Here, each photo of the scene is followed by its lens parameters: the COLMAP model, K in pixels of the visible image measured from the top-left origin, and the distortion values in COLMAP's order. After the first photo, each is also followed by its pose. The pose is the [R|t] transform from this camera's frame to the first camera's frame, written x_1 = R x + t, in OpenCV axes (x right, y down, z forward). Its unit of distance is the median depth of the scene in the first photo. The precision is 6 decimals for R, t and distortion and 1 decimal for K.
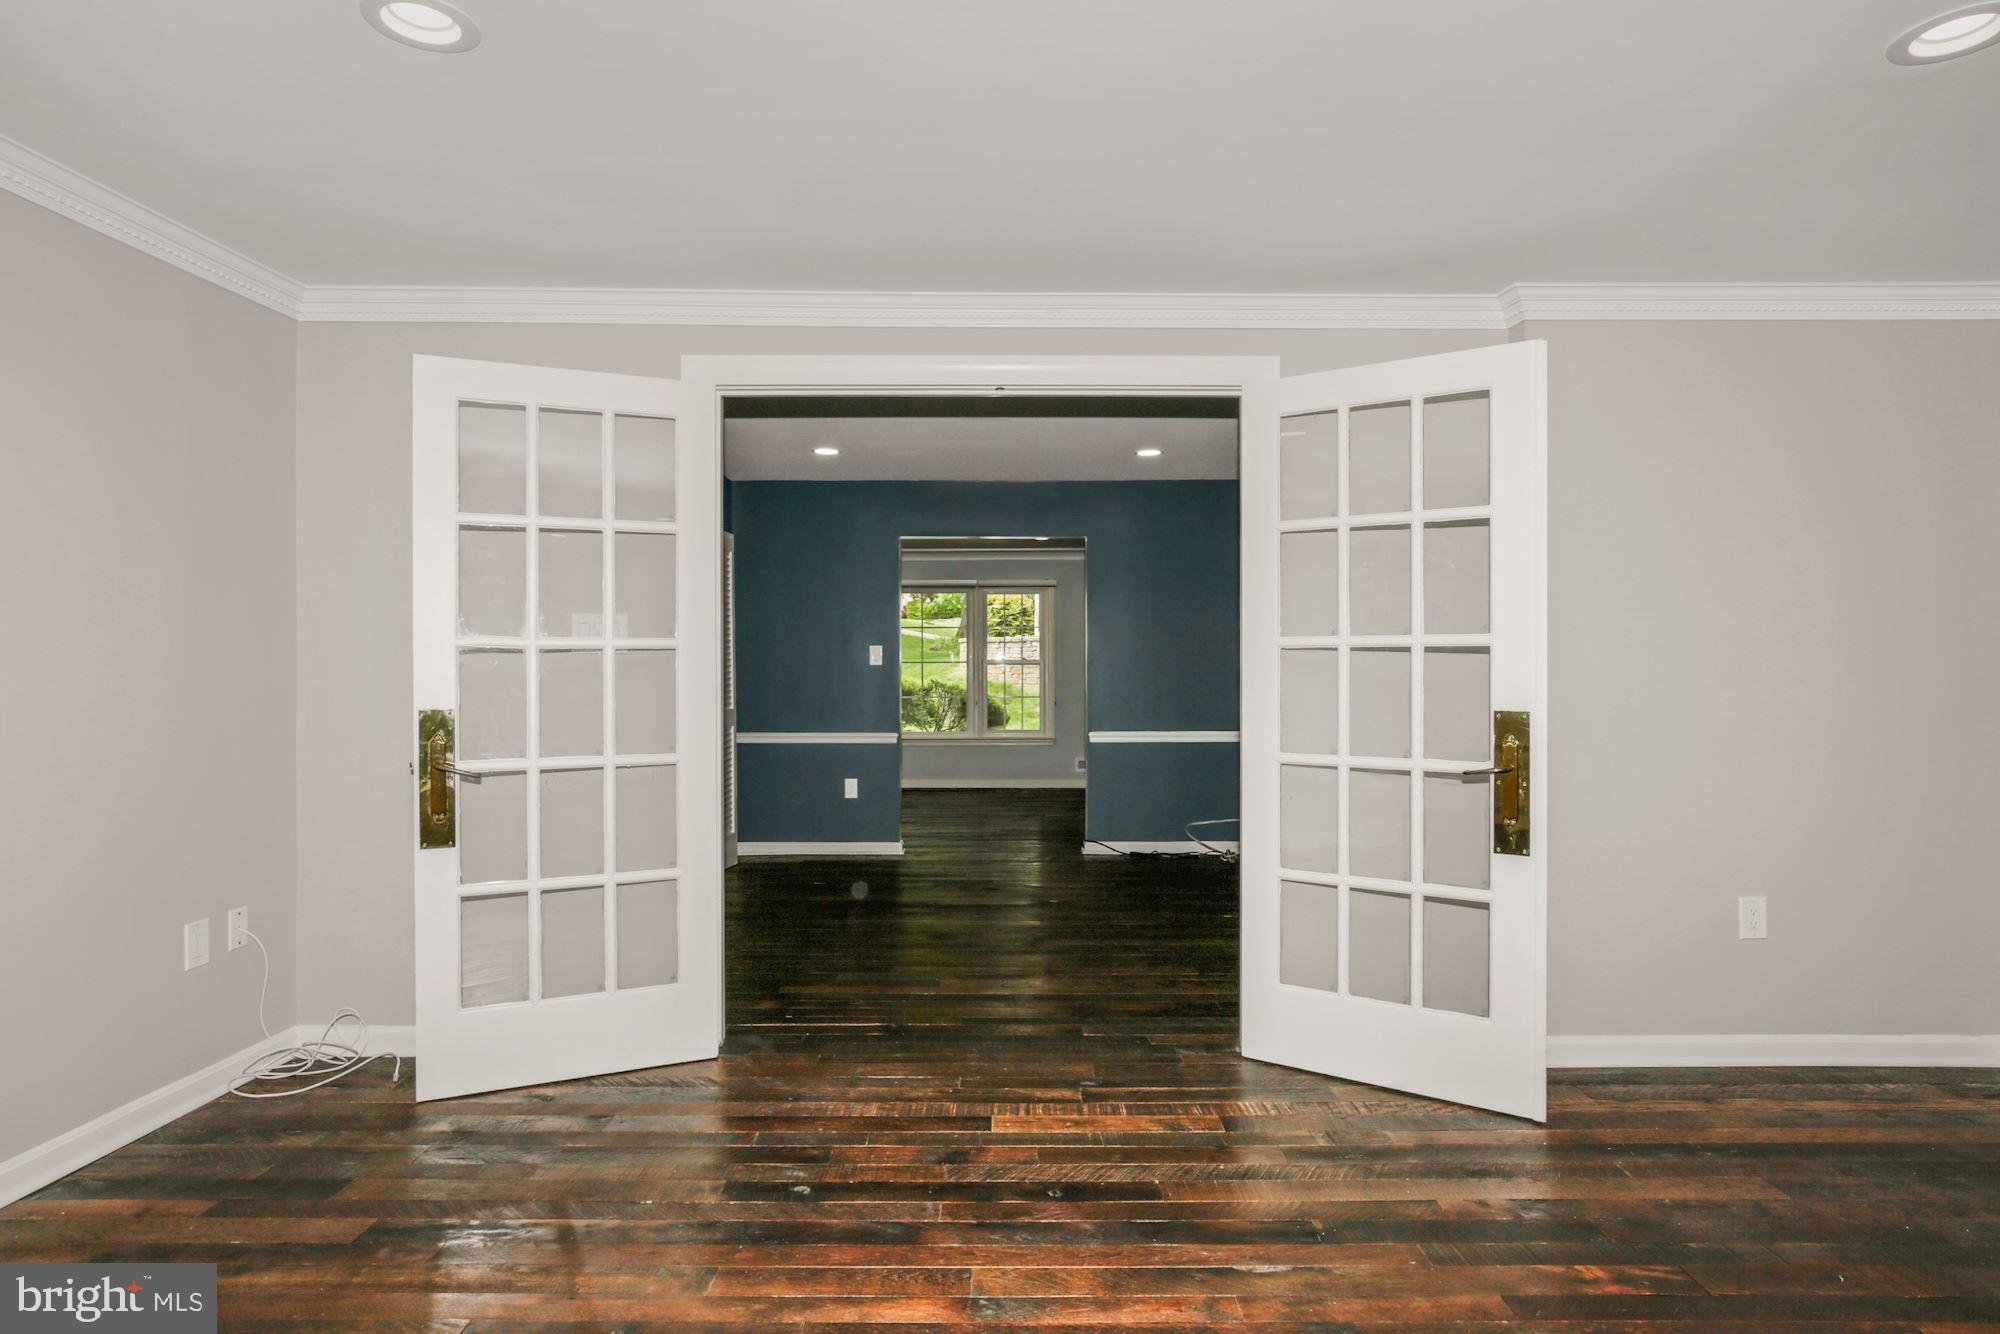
lens RADIAL K [[1099.3, 0, 1007.7], [0, 1099.3, 674.6], [0, 0, 1]] dist [-0.012576, 0.000855]
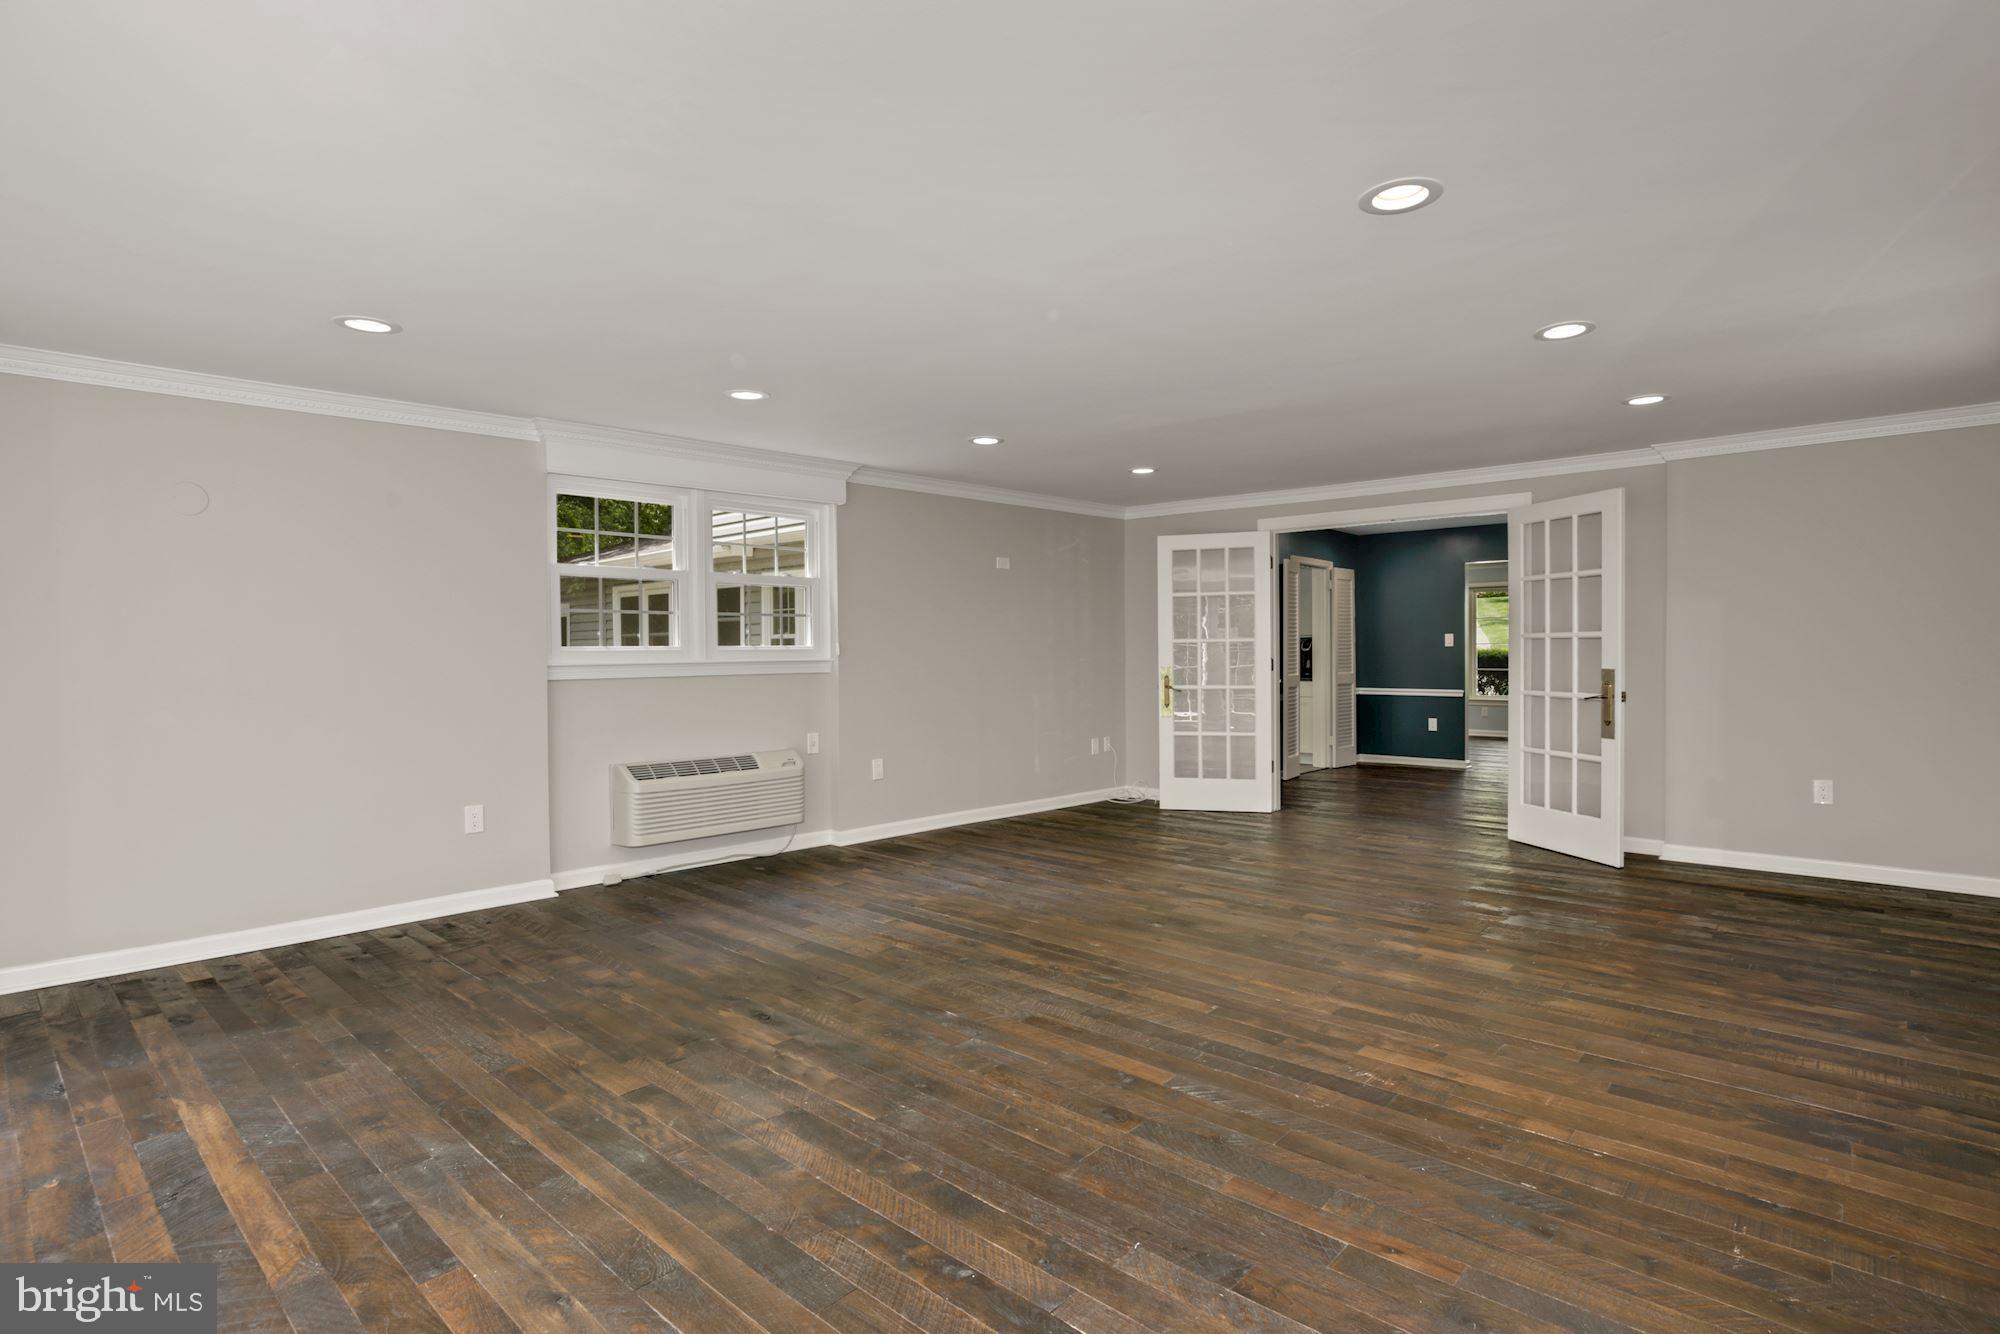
lens RADIAL K [[980.8, 0, 1003.8], [0, 980.8, 668.3], [0, 0, 1]] dist [-0.011305, 0.002487]
pose [[0.742154, 0.004846, -0.670212, 0.786335], [0.005802, 0.999890, 0.013655, 0.000126], [0.670204, -0.014022, 0.742044, -1.043436]]
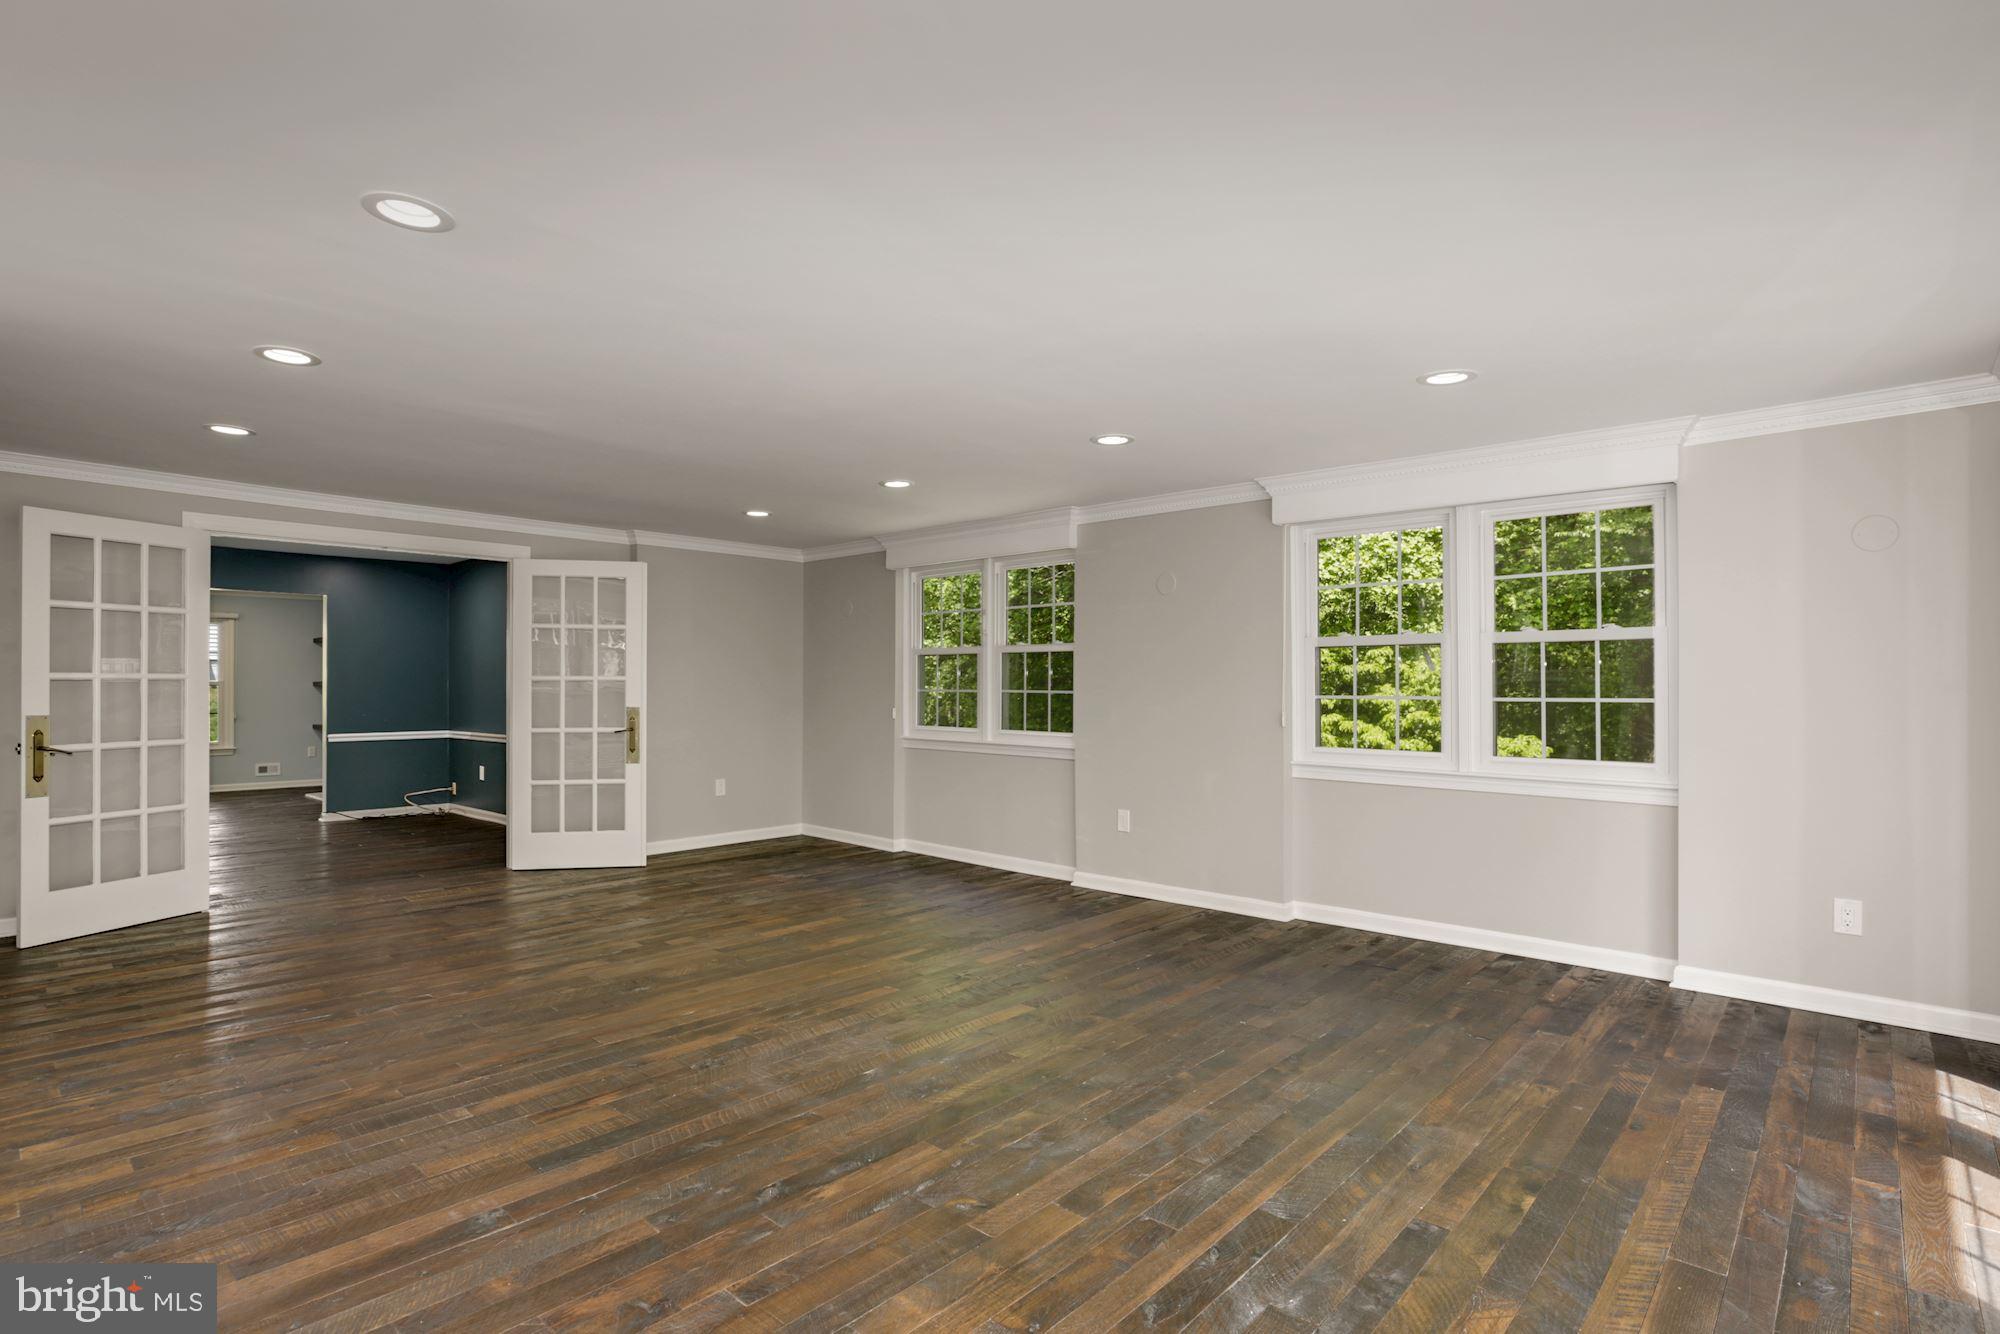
lens RADIAL K [[972.7, 0, 1014.8], [0, 972.7, 667.1], [0, 0, 1]] dist [-0.029412, -0.000595]
pose [[0.665306, 0.014096, 0.746438, -0.584133], [0.006169, 0.999684, -0.024377, 0.001115], [-0.746546, 0.020823, 0.665008, -1.073461]]
